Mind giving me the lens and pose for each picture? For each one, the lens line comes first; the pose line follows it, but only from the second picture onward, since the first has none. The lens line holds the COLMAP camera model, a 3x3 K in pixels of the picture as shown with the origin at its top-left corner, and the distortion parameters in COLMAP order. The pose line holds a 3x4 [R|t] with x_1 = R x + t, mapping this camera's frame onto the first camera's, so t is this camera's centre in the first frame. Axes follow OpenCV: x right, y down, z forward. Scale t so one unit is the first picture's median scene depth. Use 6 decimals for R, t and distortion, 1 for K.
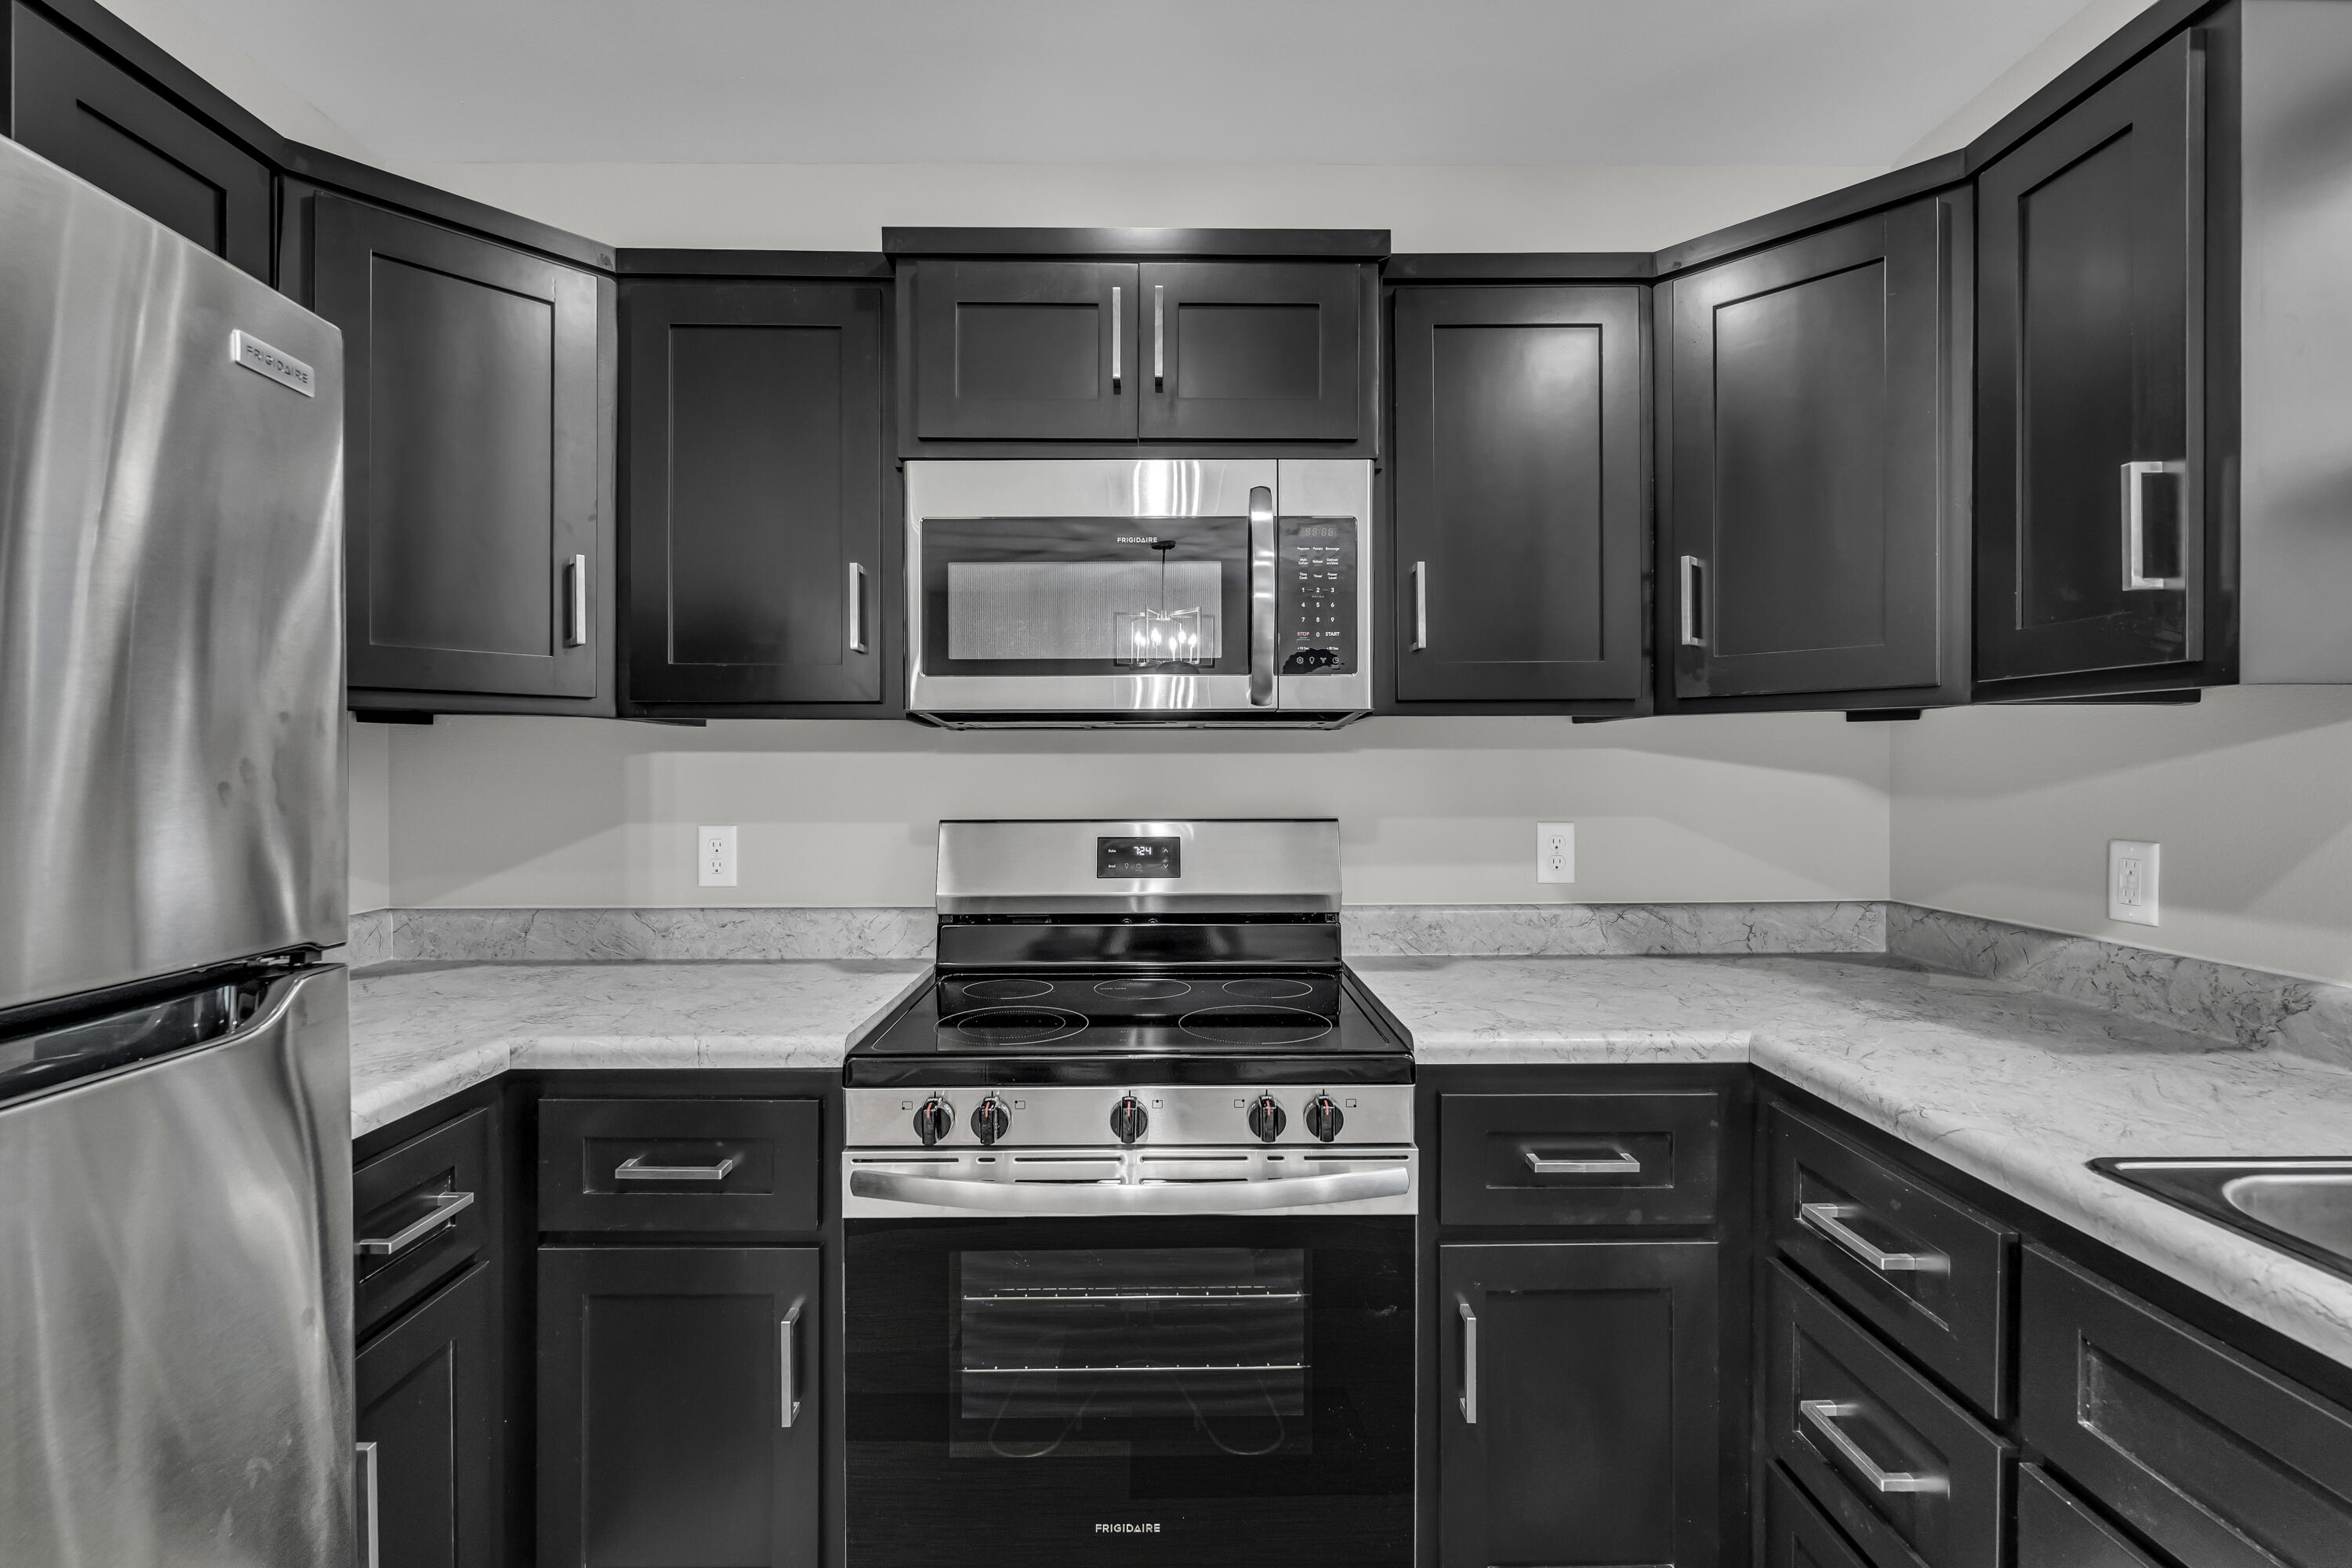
lens RADIAL K [[1064.6, 0, 1176.0], [0, 1064.6, 778.3], [0, 0, 1]] dist [0.007524, 0.000204]
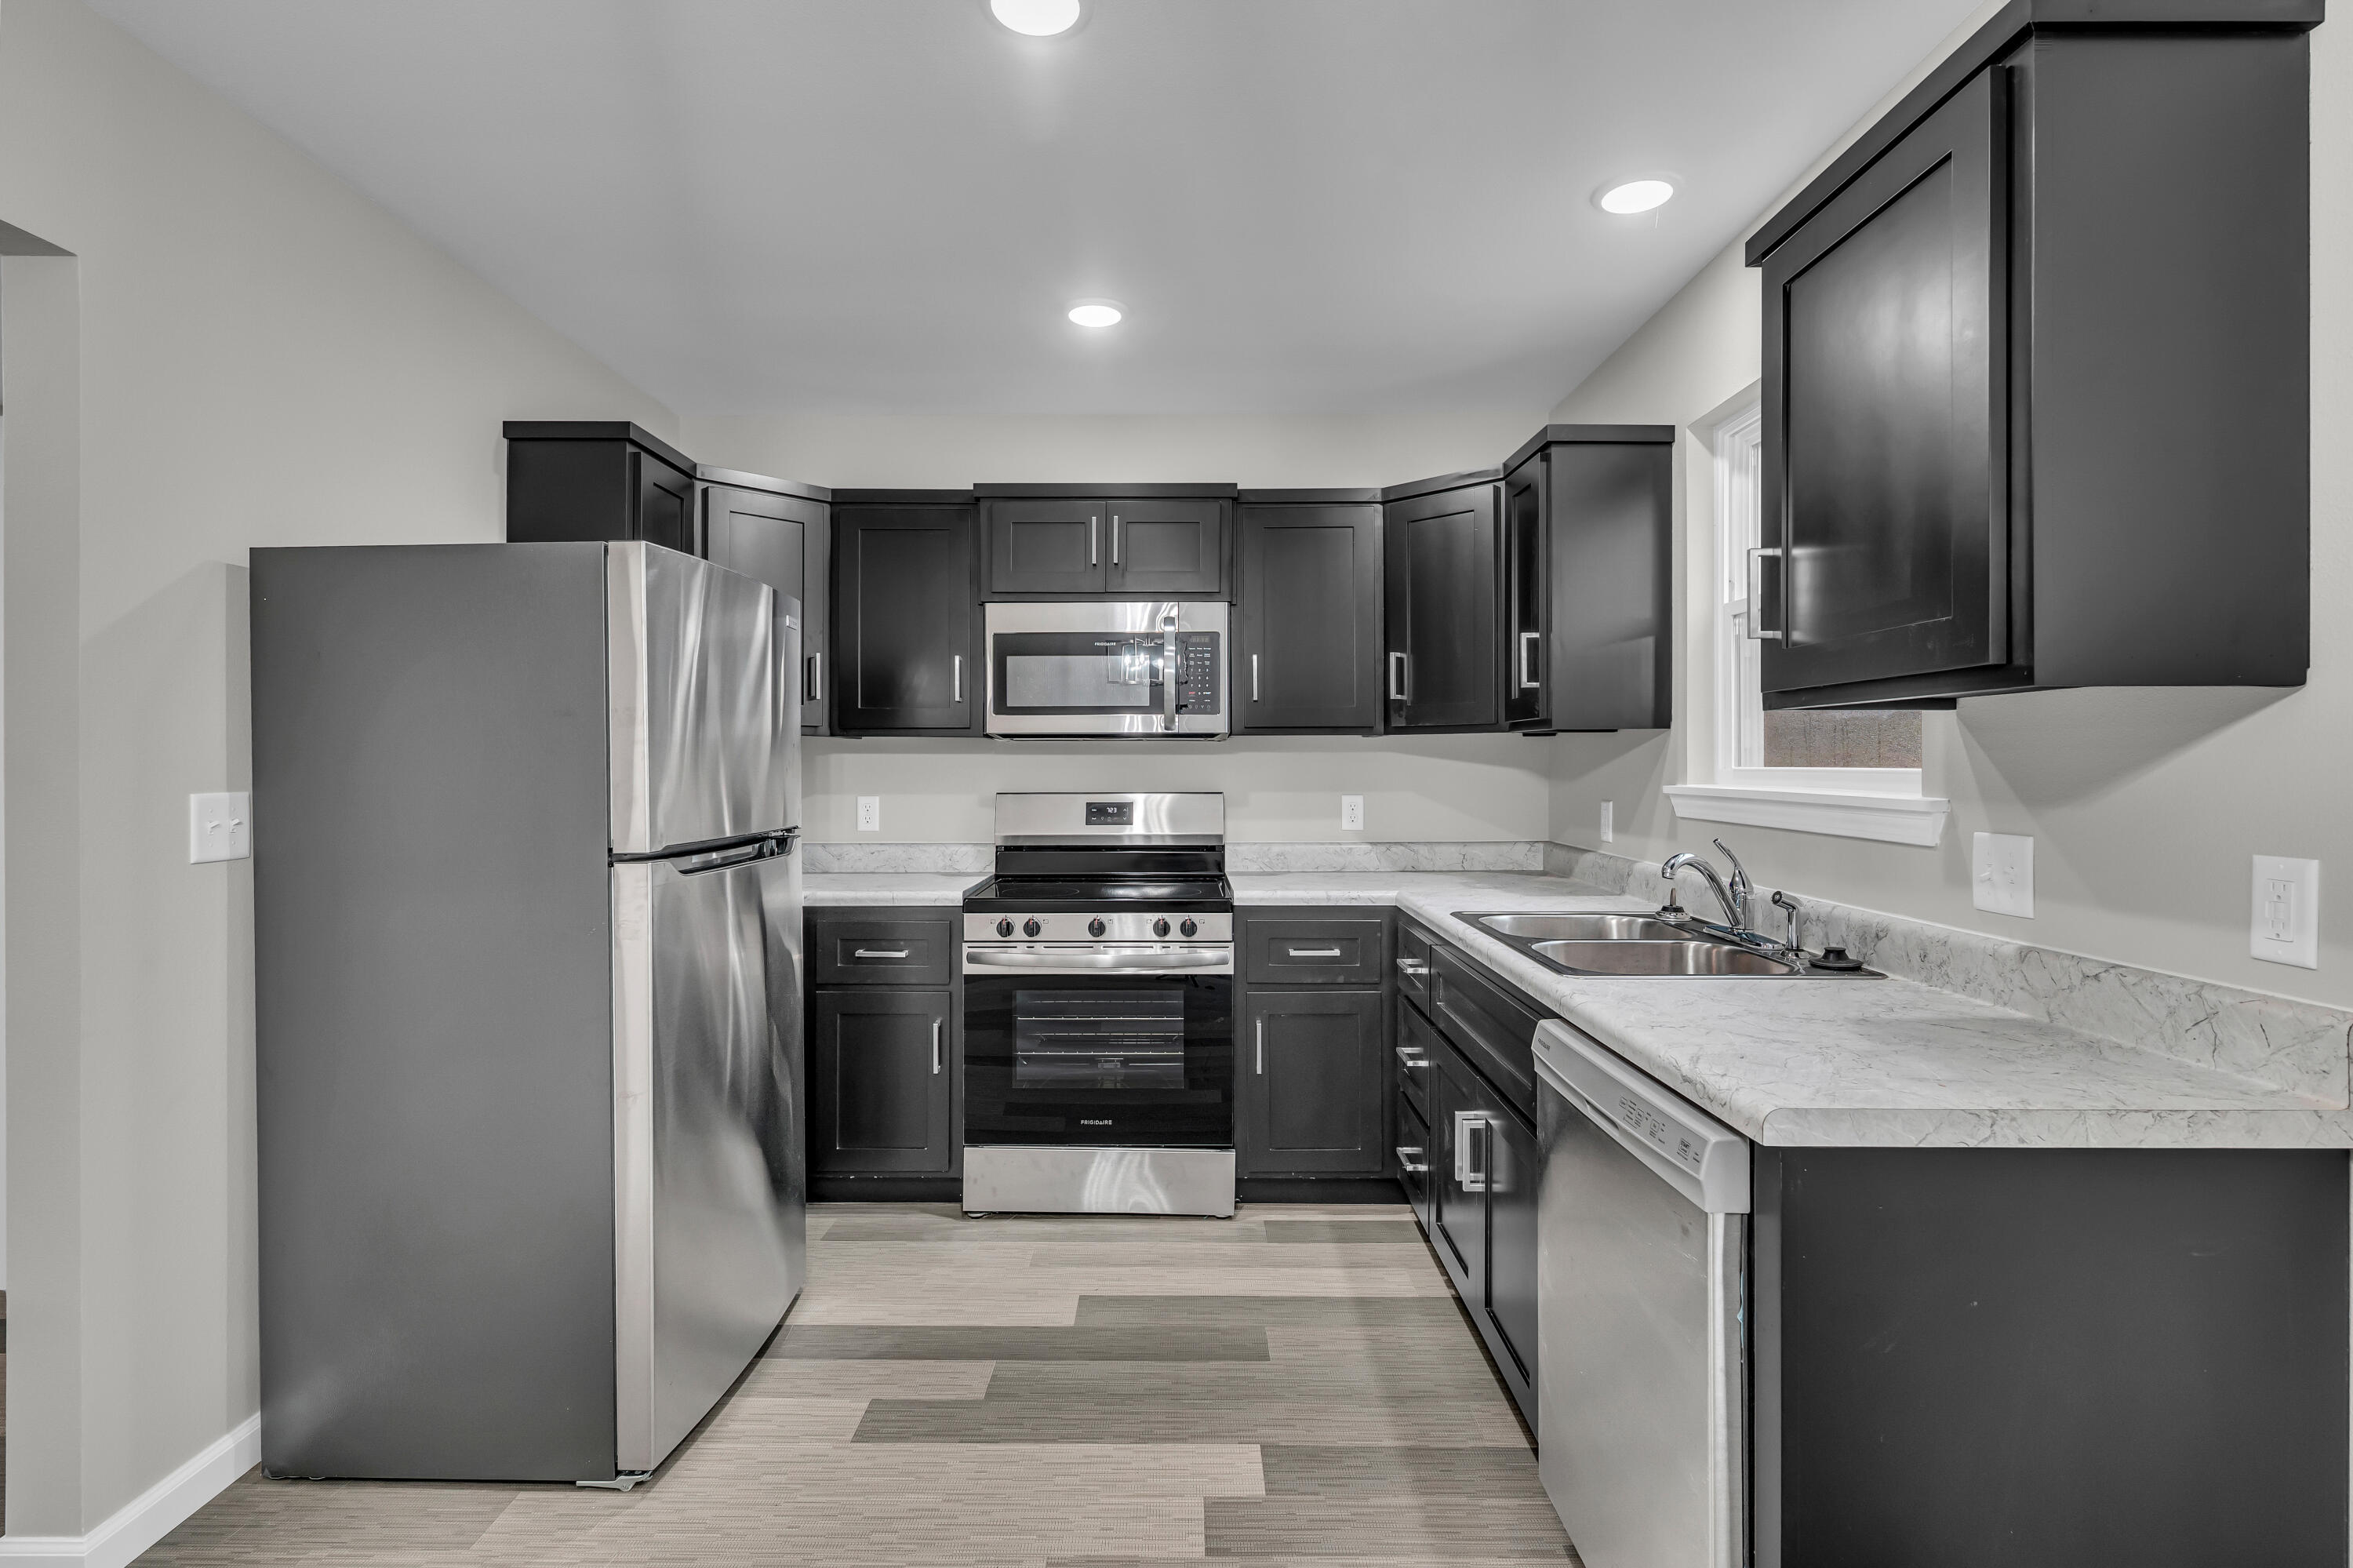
lens RADIAL K [[1065.0, 0, 1178.4], [0, 1065.0, 770.3], [0, 0, 1]] dist [0.007524, 0.000204]
pose [[0.999995, 0.001328, -0.002807, 0.100591], [-0.001336, 0.999996, -0.002589, 0.008145], [0.002804, 0.002592, 0.999993, -0.915365]]
